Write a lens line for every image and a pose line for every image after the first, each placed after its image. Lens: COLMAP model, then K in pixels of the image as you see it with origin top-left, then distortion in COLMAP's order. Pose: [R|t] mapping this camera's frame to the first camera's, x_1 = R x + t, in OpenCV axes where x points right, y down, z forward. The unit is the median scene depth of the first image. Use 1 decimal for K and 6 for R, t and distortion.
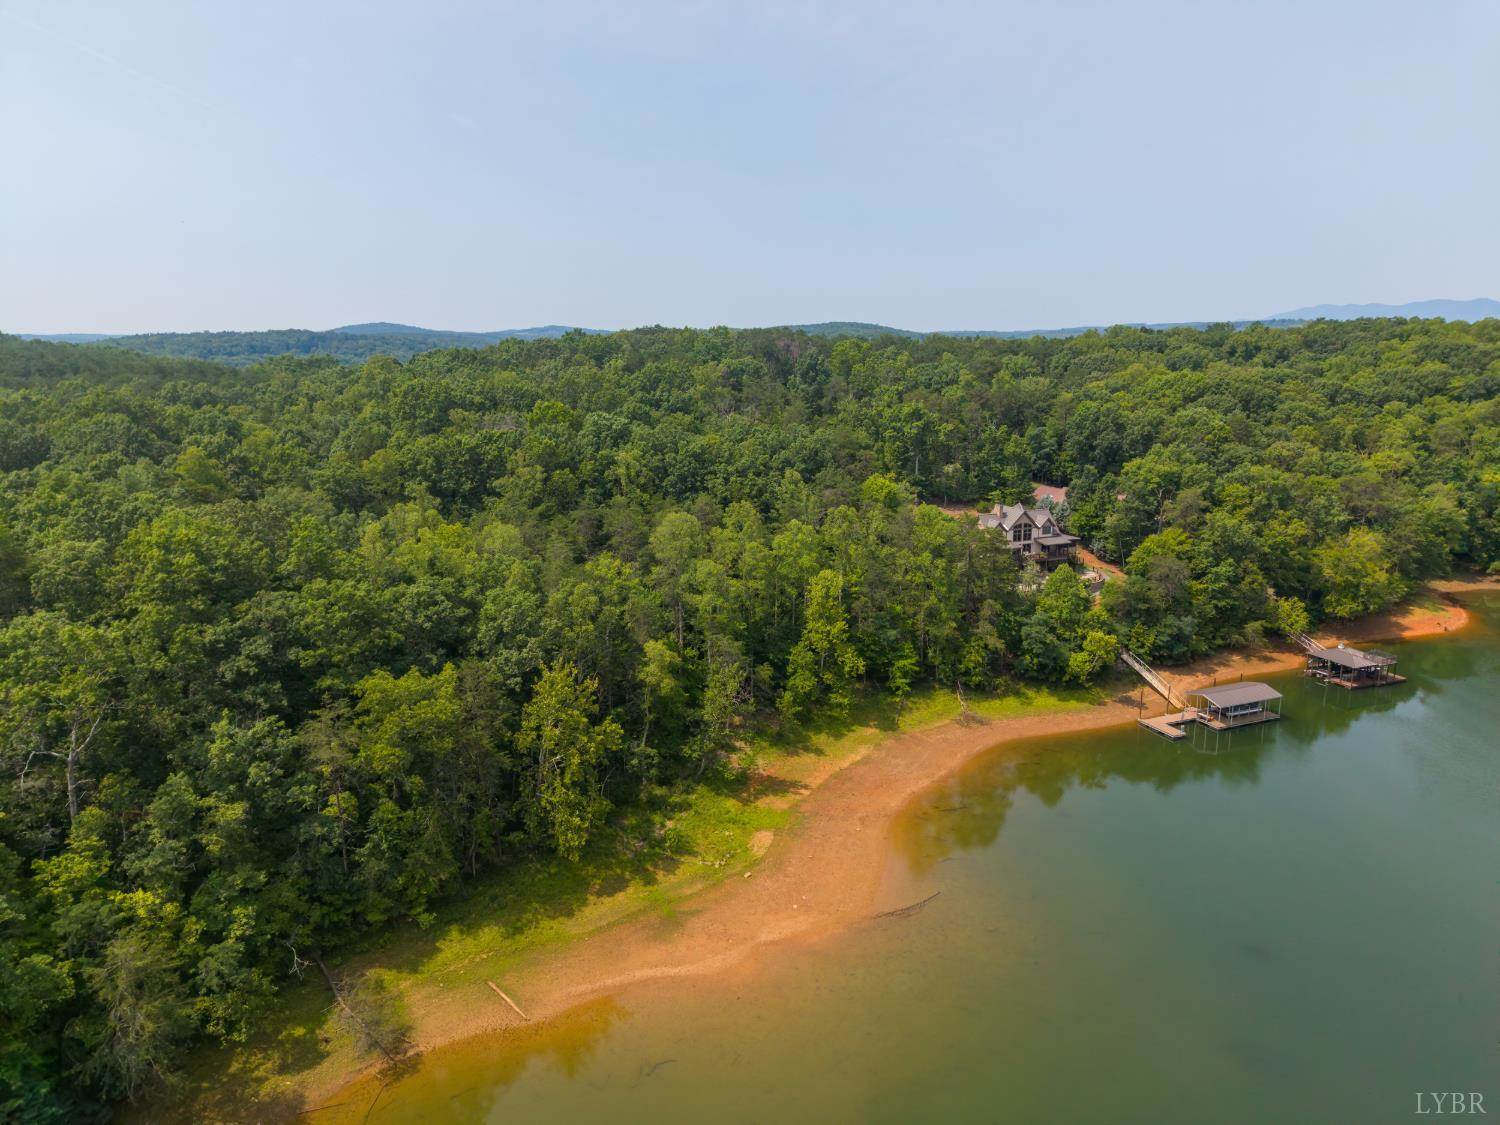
lens RADIAL K [[999.0, 0, 750.0], [0, 999.0, 562.5], [0, 0, 1]] dist [0.035502, -0.032846]
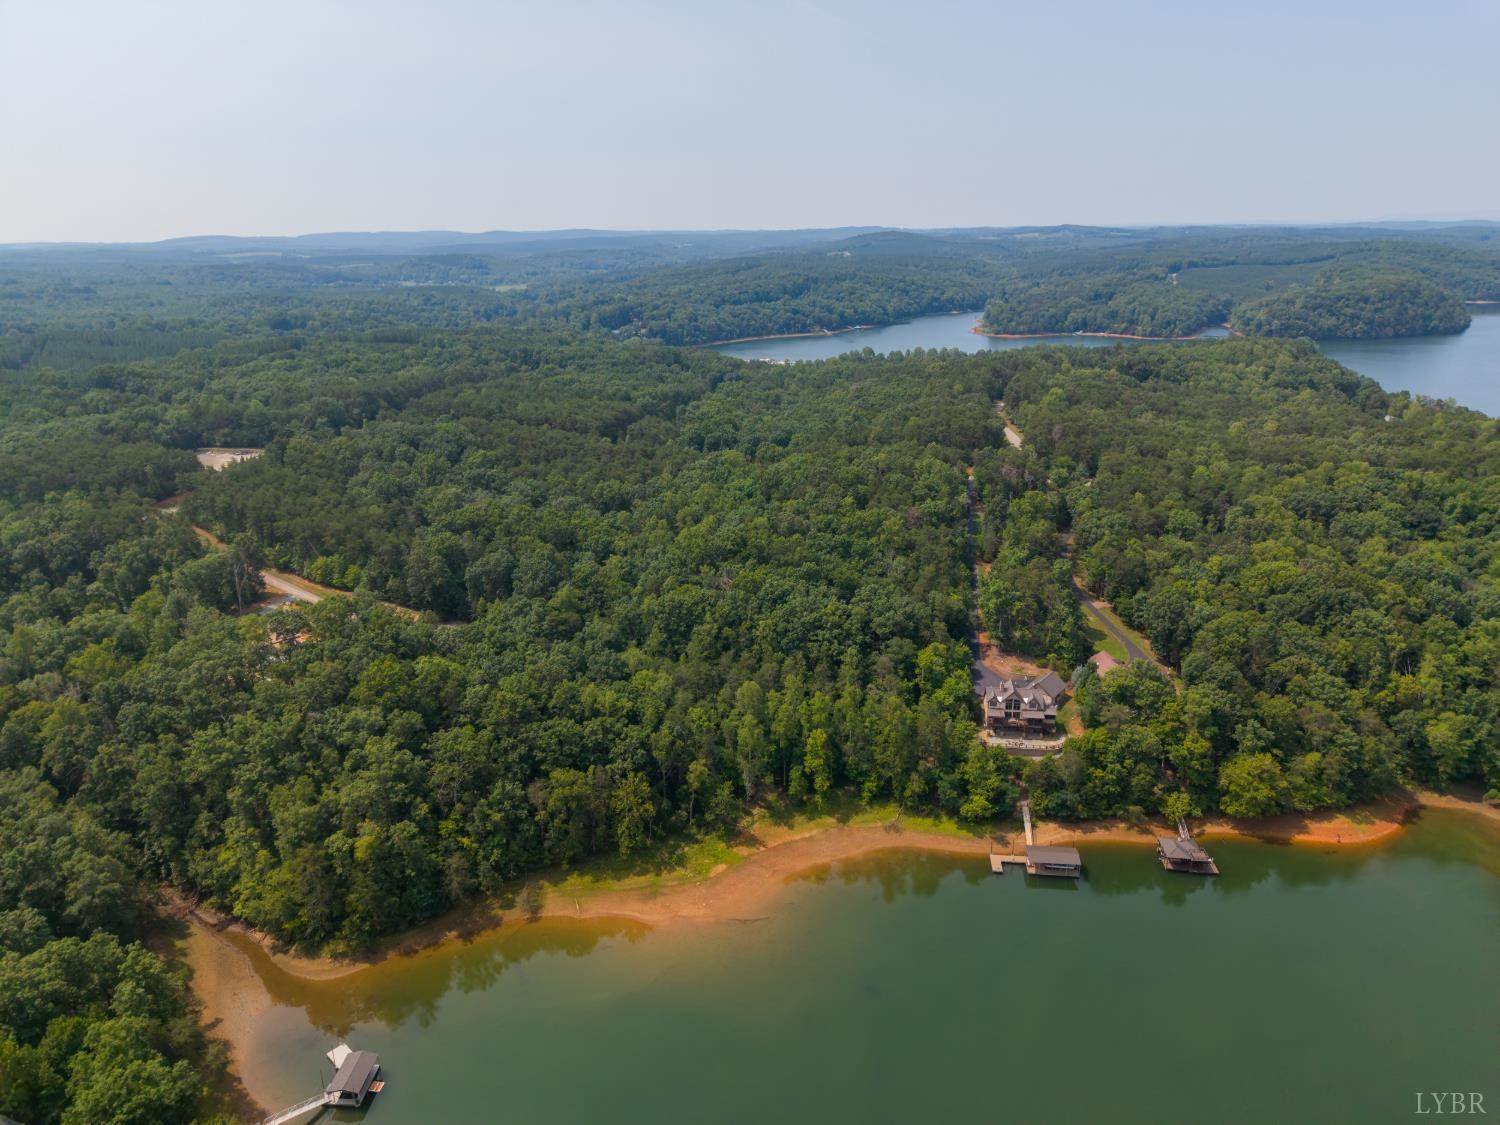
lens RADIAL K [[999.0, 0, 750.0], [0, 999.0, 562.5], [0, 0, 1]] dist [0.035502, -0.032846]
pose [[0.879889, 0.145992, -0.452196, 0.706824], [-0.096566, 0.986713, 0.130662, -0.492486], [0.465264, -0.071301, 0.882296, -0.613984]]
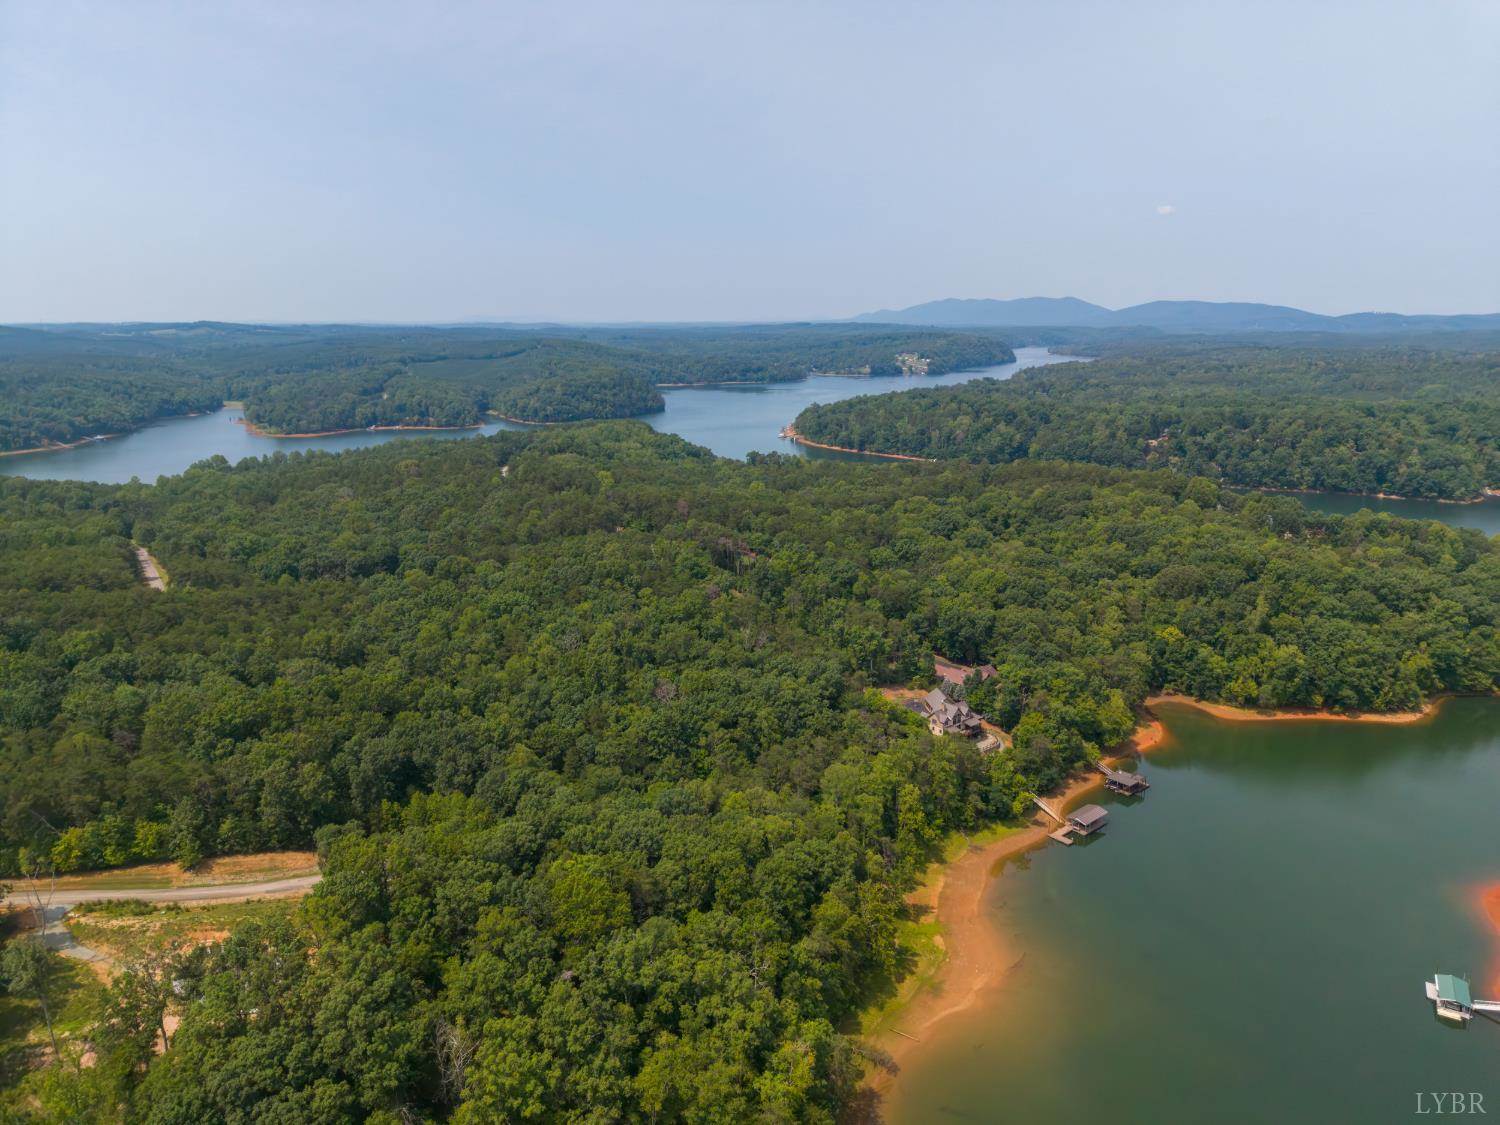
lens RADIAL K [[999.0, 0, 750.0], [0, 999.0, 562.5], [0, 0, 1]] dist [0.035502, -0.032846]
pose [[0.950241, -0.067871, 0.304032, -0.729695], [0.062675, 0.997673, 0.026829, -0.464157], [-0.305145, -0.006439, 0.952284, -0.697854]]
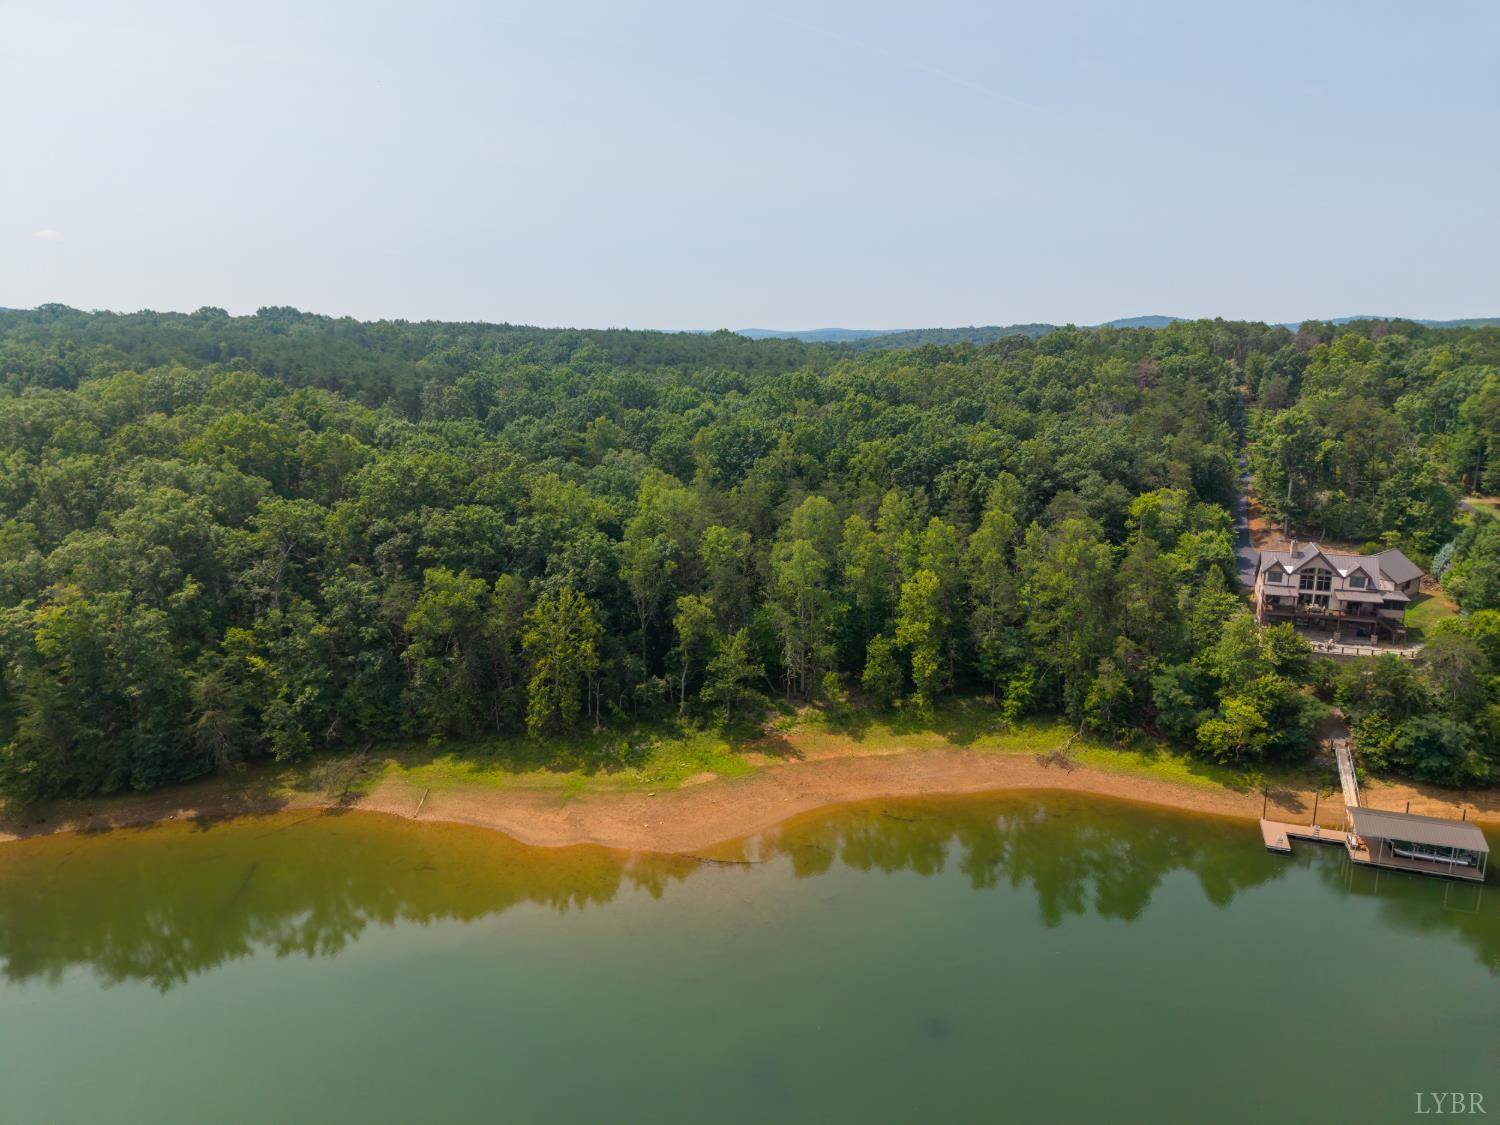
lens RADIAL K [[999.0, 0, 750.0], [0, 999.0, 562.5], [0, 0, 1]] dist [0.035502, -0.032846]
pose [[0.740030, 0.149292, -0.655795, 0.569253], [-0.145358, 0.987511, 0.060778, -0.032790], [0.656678, 0.050348, 0.752489, 0.123323]]
